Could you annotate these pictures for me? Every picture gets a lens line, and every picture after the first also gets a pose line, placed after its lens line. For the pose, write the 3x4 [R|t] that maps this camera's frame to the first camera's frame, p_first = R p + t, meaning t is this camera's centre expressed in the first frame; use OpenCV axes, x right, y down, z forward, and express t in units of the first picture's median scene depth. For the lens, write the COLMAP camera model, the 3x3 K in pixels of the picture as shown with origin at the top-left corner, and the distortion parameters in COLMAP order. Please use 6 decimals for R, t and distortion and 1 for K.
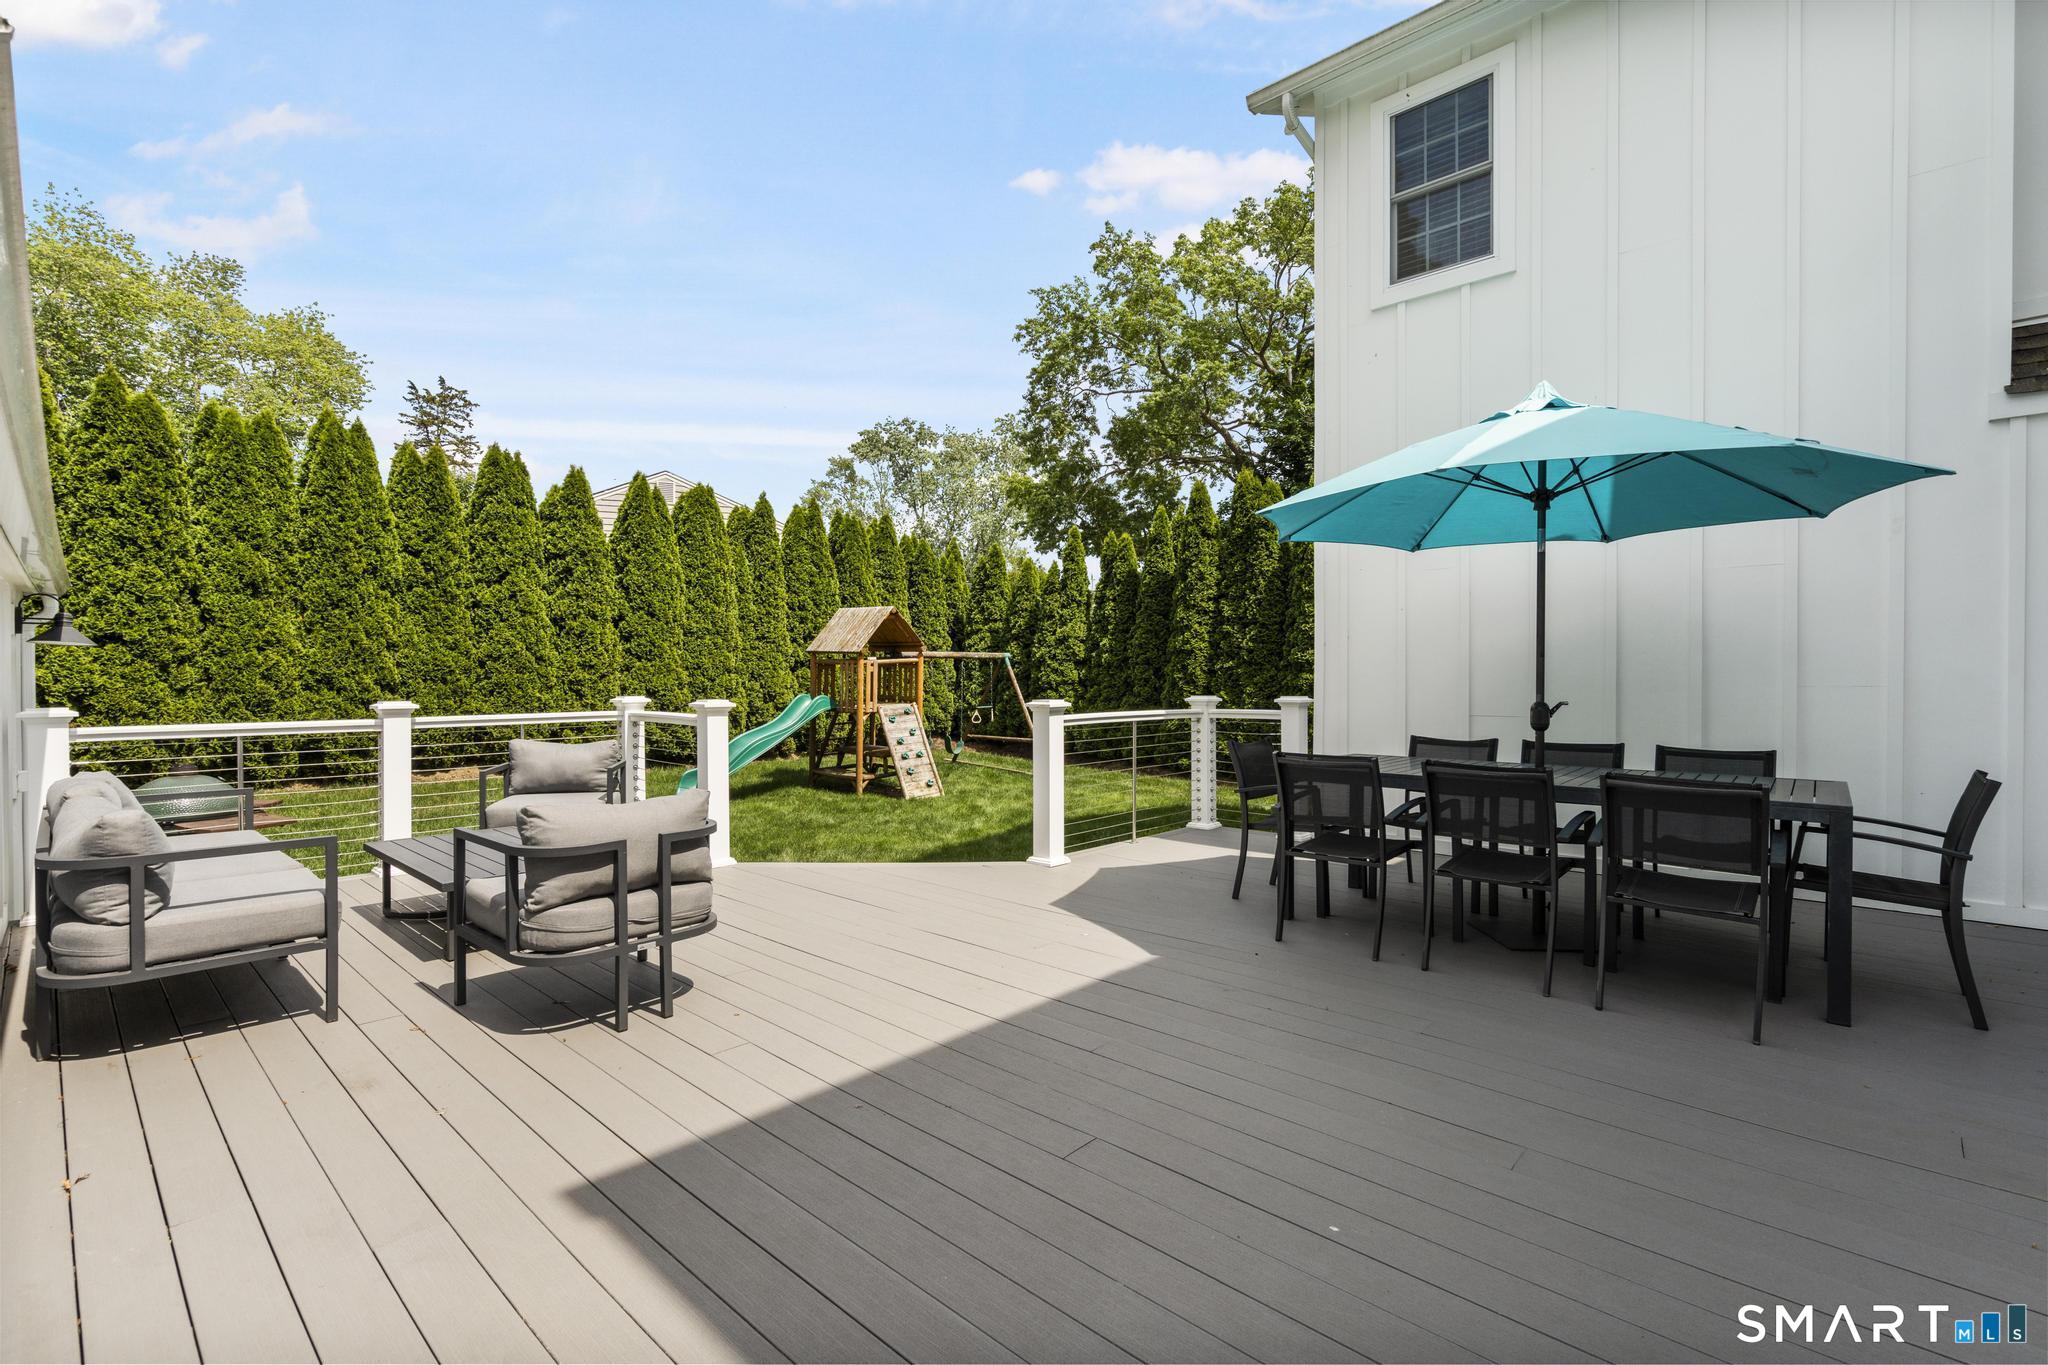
lens RADIAL K [[914.5, 0, 1024.0], [0, 914.5, 682.5], [0, 0, 1]] dist [0.023718, 0.000071]
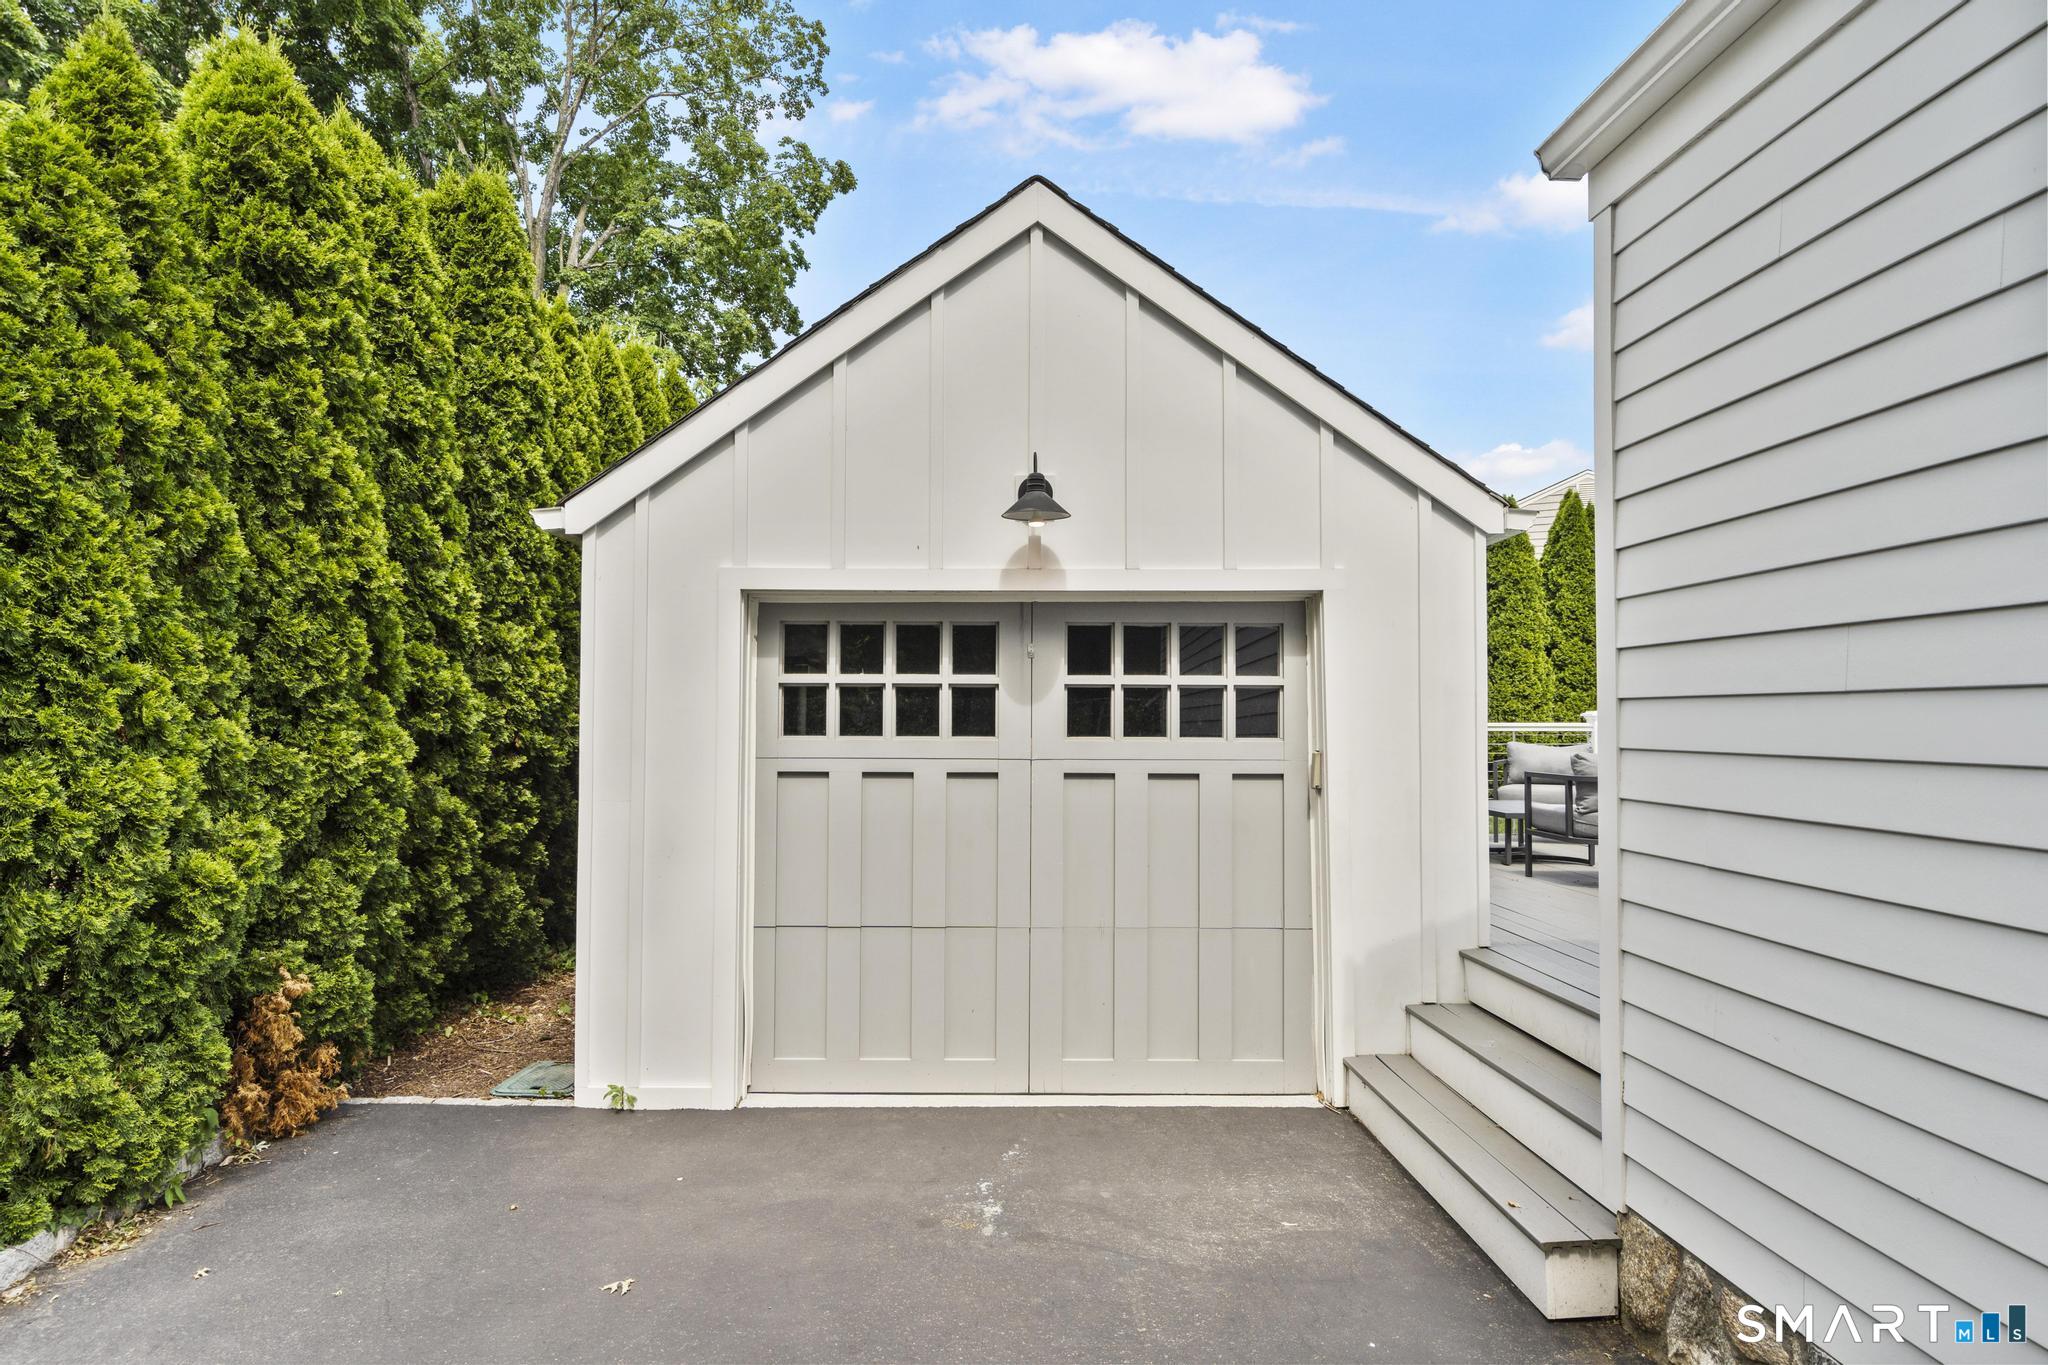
lens RADIAL K [[1243.5, 0, 1024.0], [0, 1243.5, 682.5], [0, 0, 1]] dist [-0.000438, -0.000097]
pose [[0.708435, -0.020614, -0.705475, 0.080418], [-0.009055, 0.999226, -0.038290, 0.022093], [0.705718, 0.033514, 0.707700, -0.298304]]
